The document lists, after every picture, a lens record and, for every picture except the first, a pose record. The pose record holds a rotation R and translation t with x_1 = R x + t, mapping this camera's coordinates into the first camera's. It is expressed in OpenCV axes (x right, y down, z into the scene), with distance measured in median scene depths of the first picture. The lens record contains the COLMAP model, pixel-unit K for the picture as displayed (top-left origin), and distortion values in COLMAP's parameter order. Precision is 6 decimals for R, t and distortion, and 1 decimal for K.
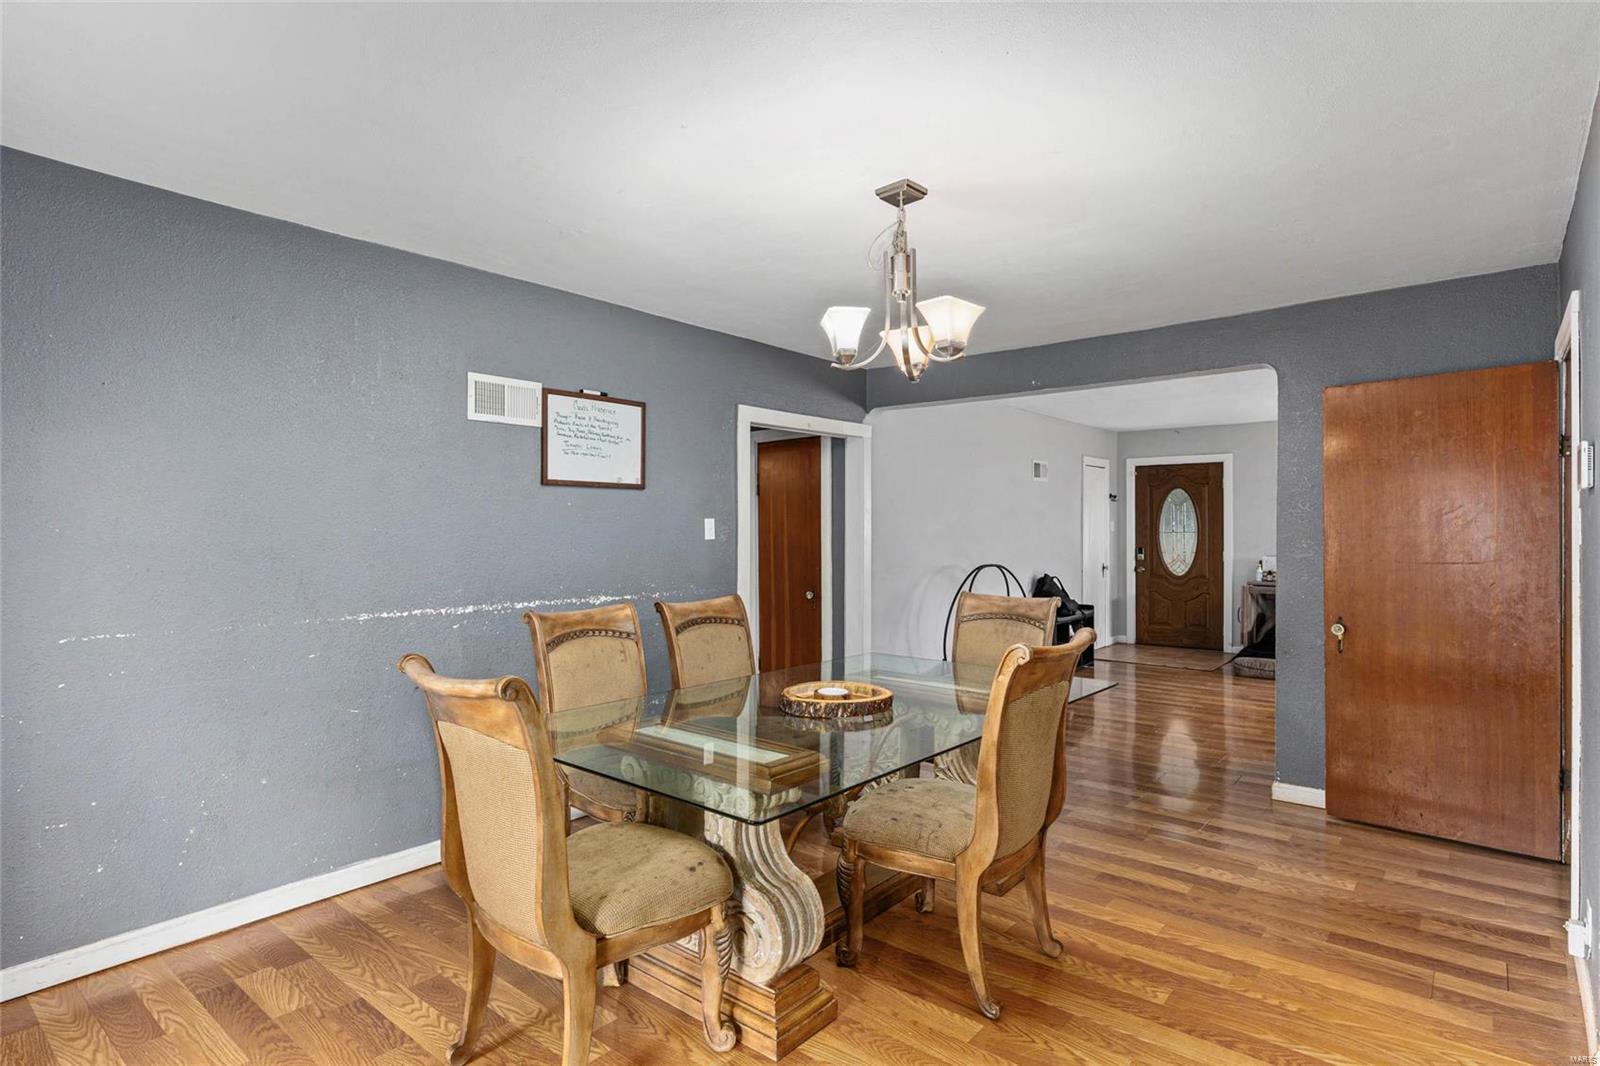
lens RADIAL K [[859.9, 0, 761.0], [0, 859.9, 532.2], [0, 0, 1]] dist [0.003082, -0.000386]
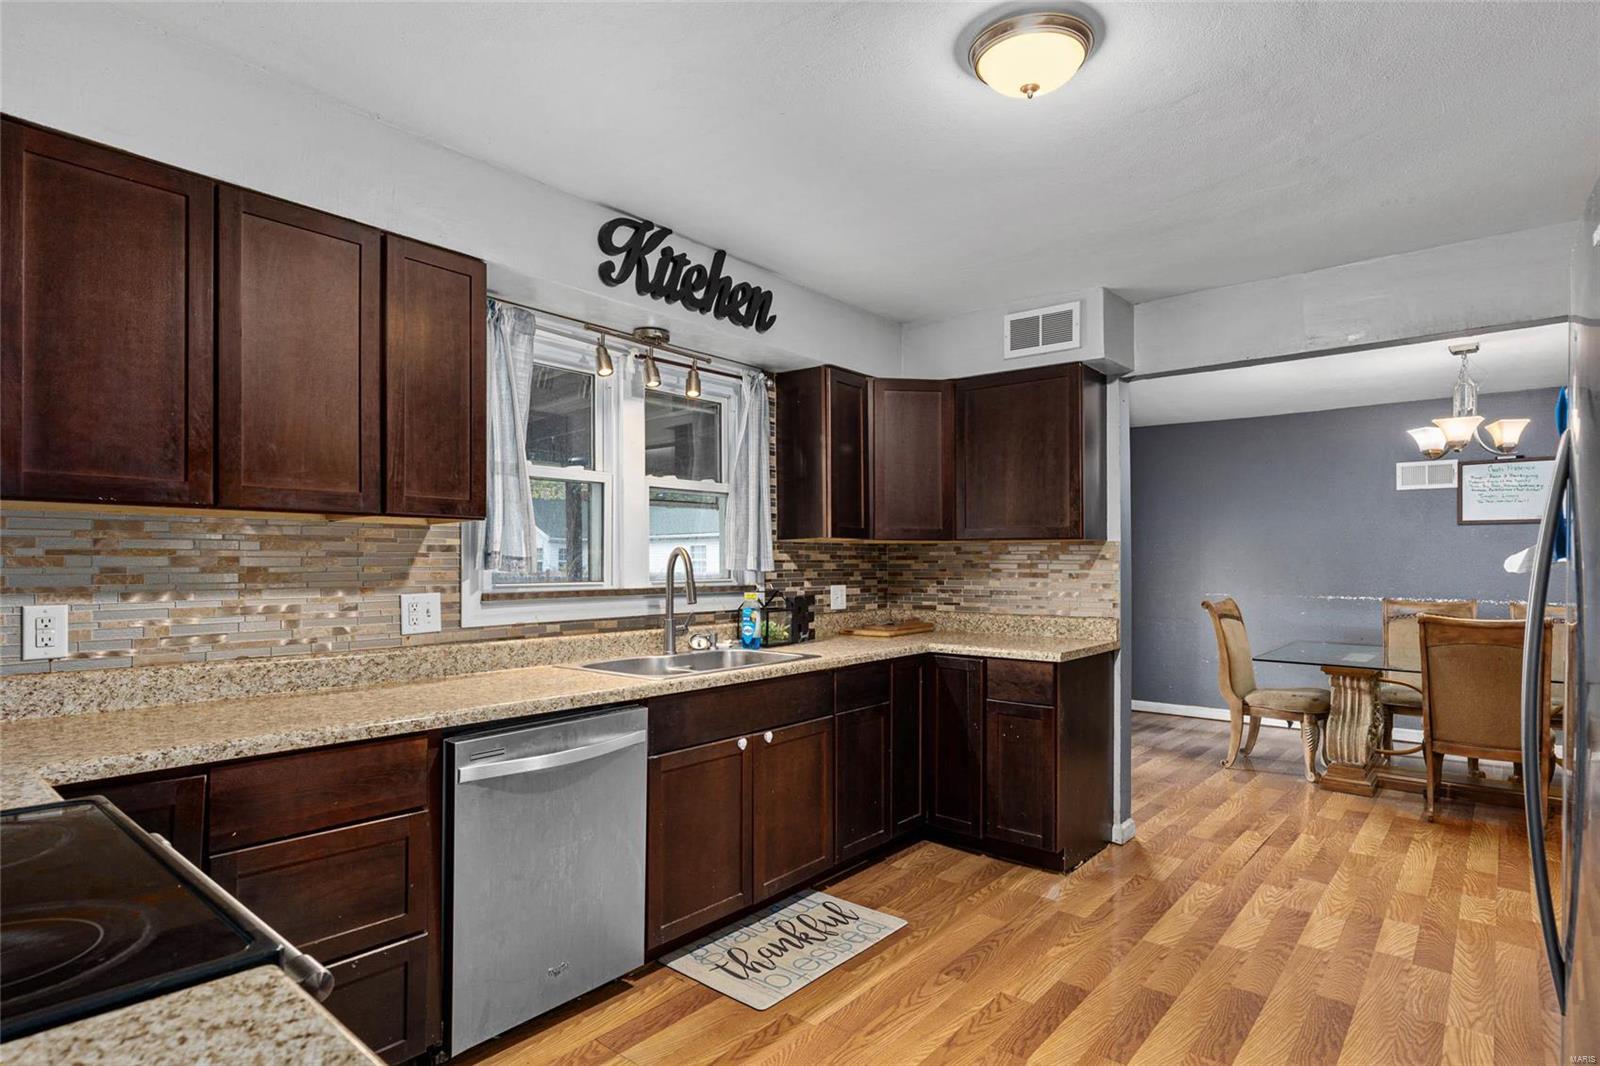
lens RADIAL K [[832.5, 0, 803.6], [0, 832.5, 559.9], [0, 0, 1]] dist [-0.001401, -0.000804]
pose [[0.026073, 0.000452, -0.999660, 1.172265], [-0.002401, 0.999997, 0.000389, 0.010311], [0.999657, 0.002390, 0.026074, -0.211870]]
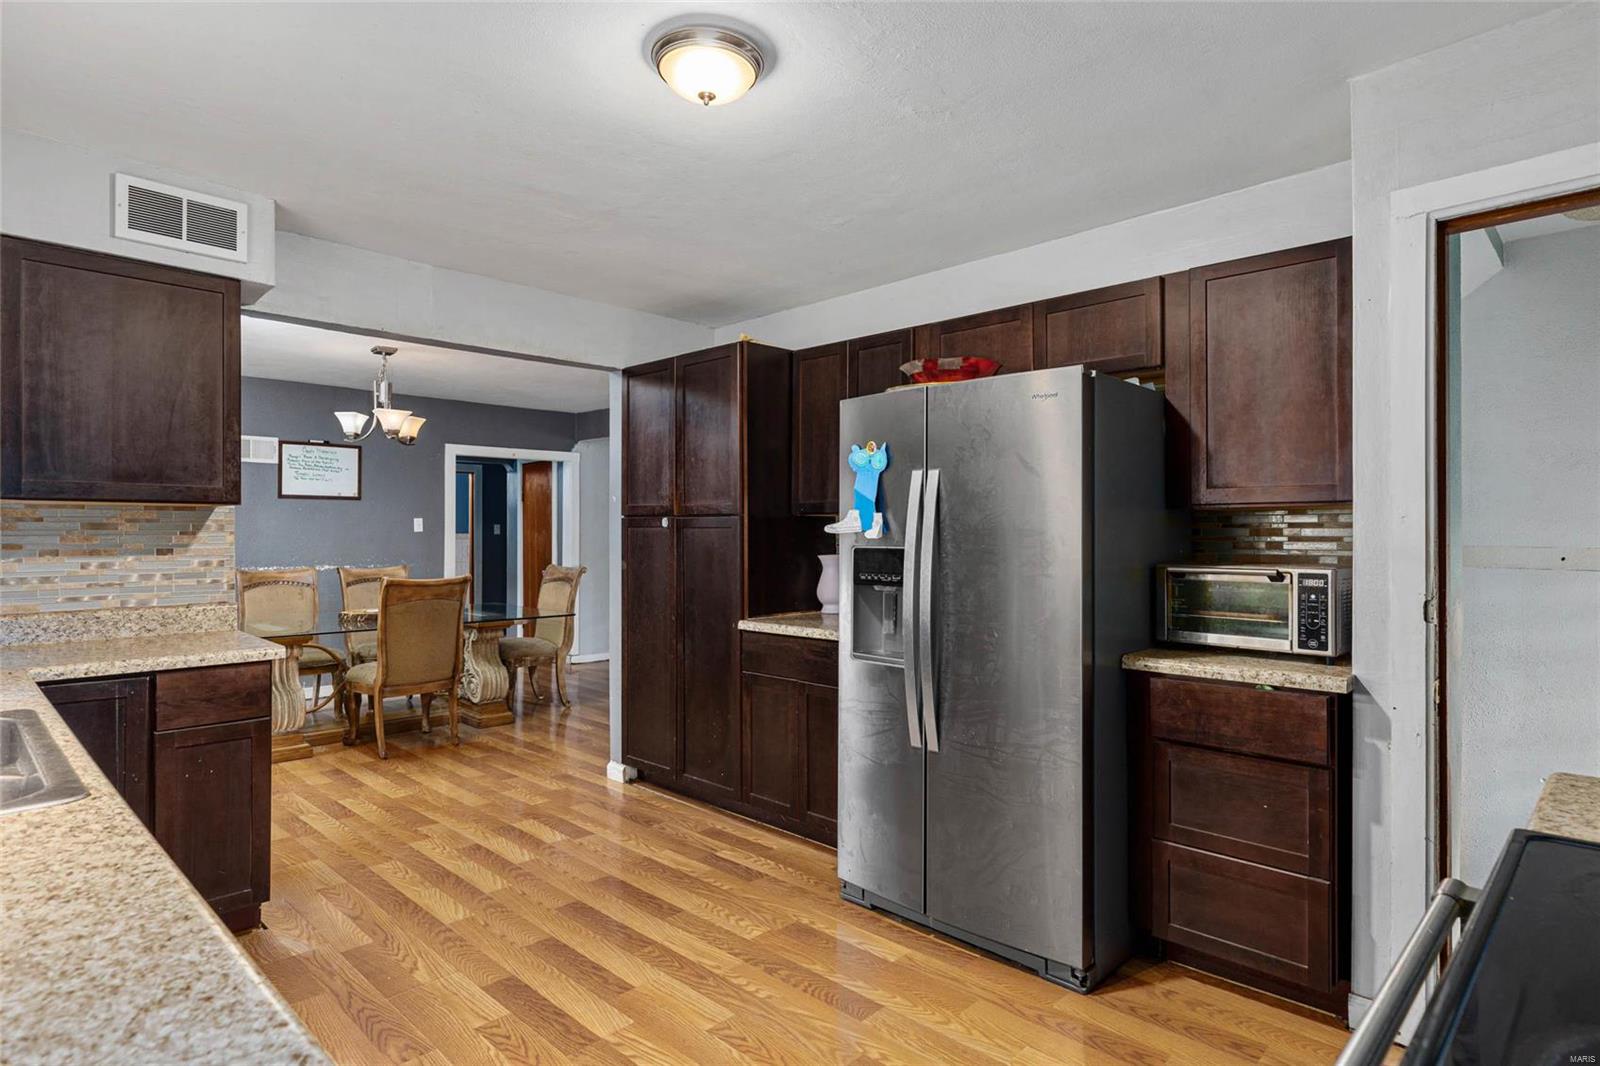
lens RADIAL K [[859.9, 0, 761.0], [0, 859.9, 532.2], [0, 0, 1]] dist [0.003082, -0.000386]
pose [[0.997266, 0.000865, -0.073893, 0.782886], [-0.000896, 1.000000, -0.000384, 0.011253], [0.073892, 0.000449, 0.997266, -0.588997]]
